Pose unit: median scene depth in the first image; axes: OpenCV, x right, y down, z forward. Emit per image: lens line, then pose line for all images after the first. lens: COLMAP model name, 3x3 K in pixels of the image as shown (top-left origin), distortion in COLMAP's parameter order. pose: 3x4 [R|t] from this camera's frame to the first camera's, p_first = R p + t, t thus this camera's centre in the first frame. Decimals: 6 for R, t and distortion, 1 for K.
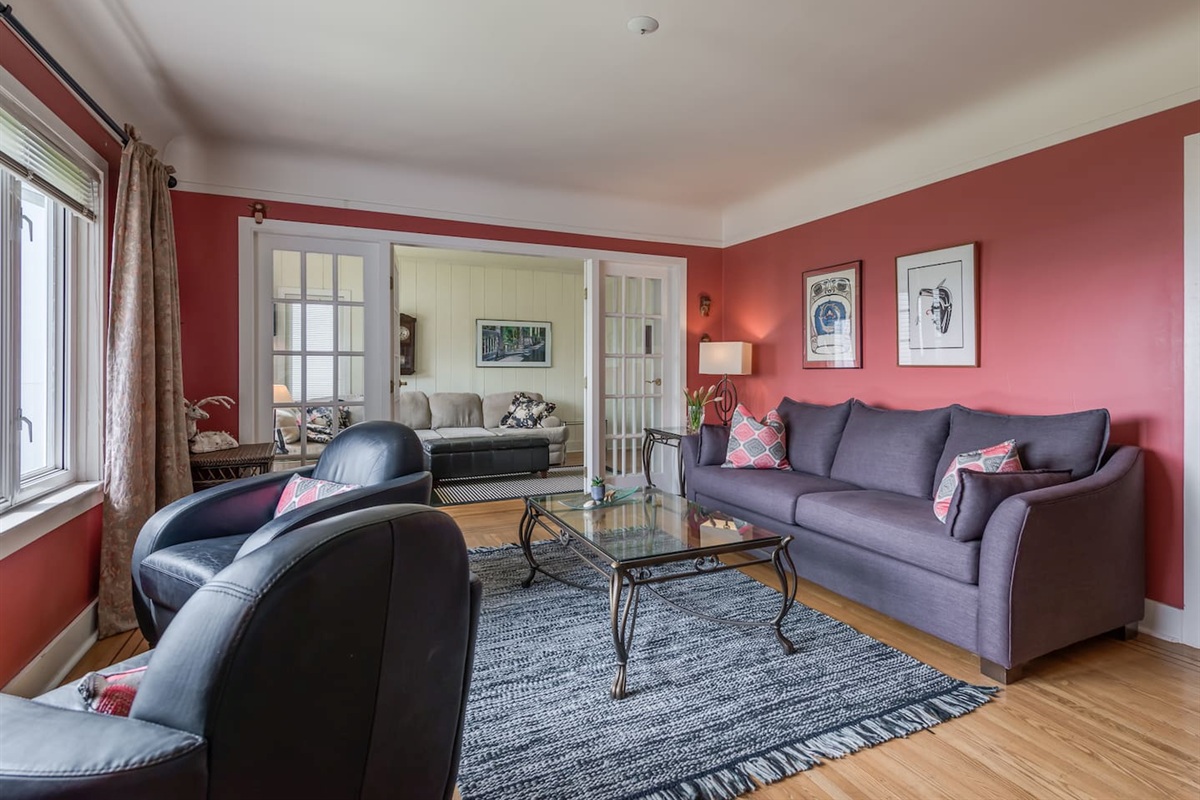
lens RADIAL K [[661.2, 0, 600.2], [0, 661.2, 360.4], [0, 0, 1]] dist [0.028820, -0.000375]
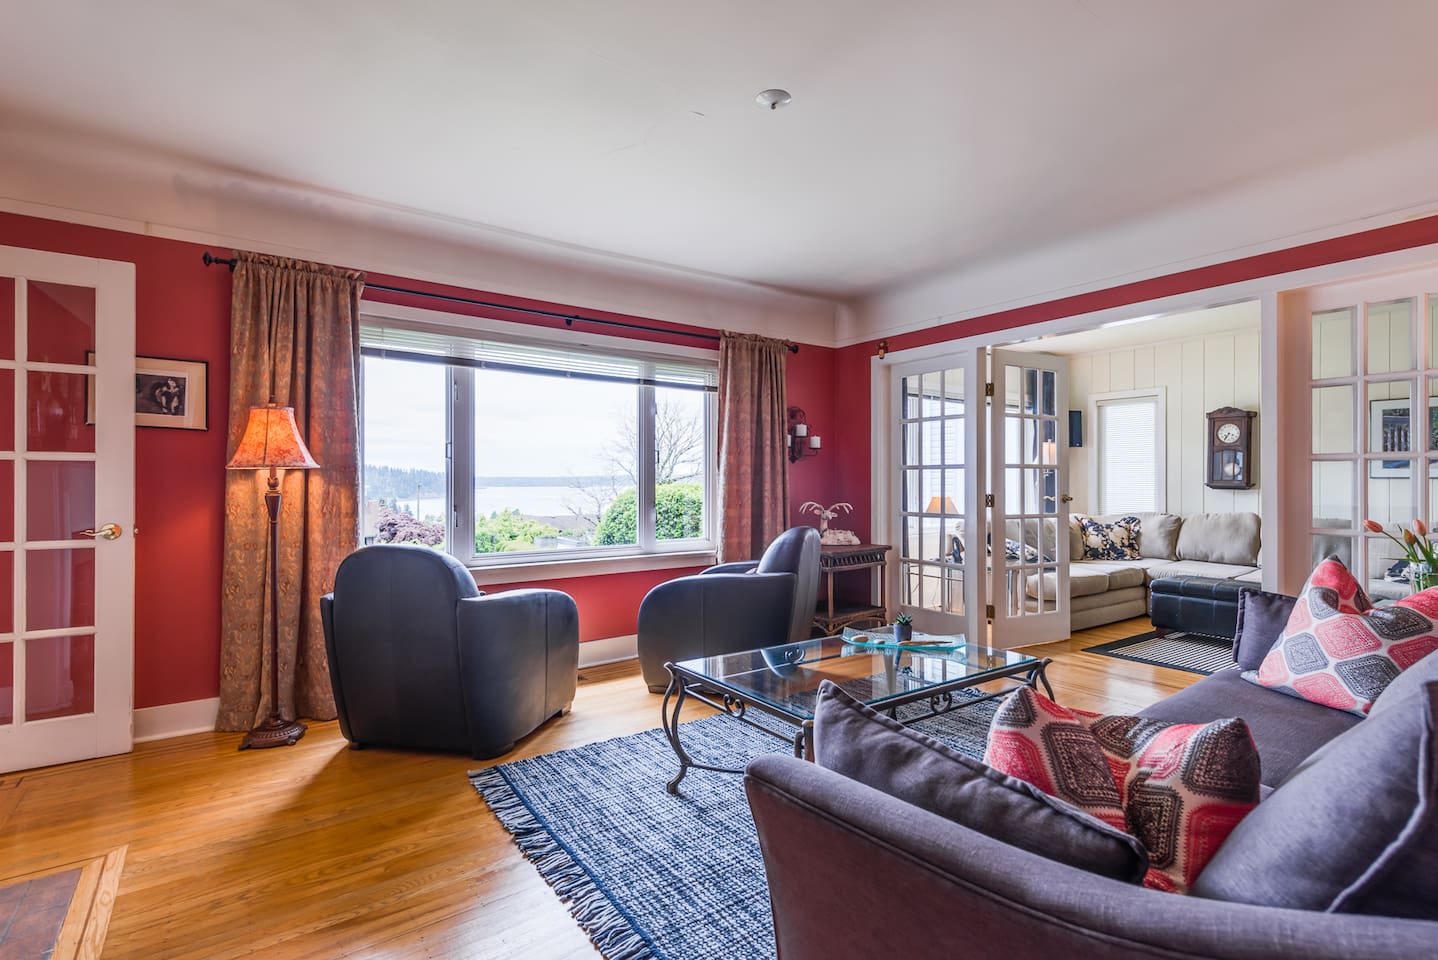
lens RADIAL K [[691.6, 0, 719.0], [0, 691.6, 480.0], [0, 0, 1]] dist [0.024923, -0.013622]
pose [[0.134831, -0.003636, -0.990862, 0.856920], [0.013004, 0.999914, -0.001900, 0.010632], [0.990783, -0.012629, 0.134867, 0.703206]]
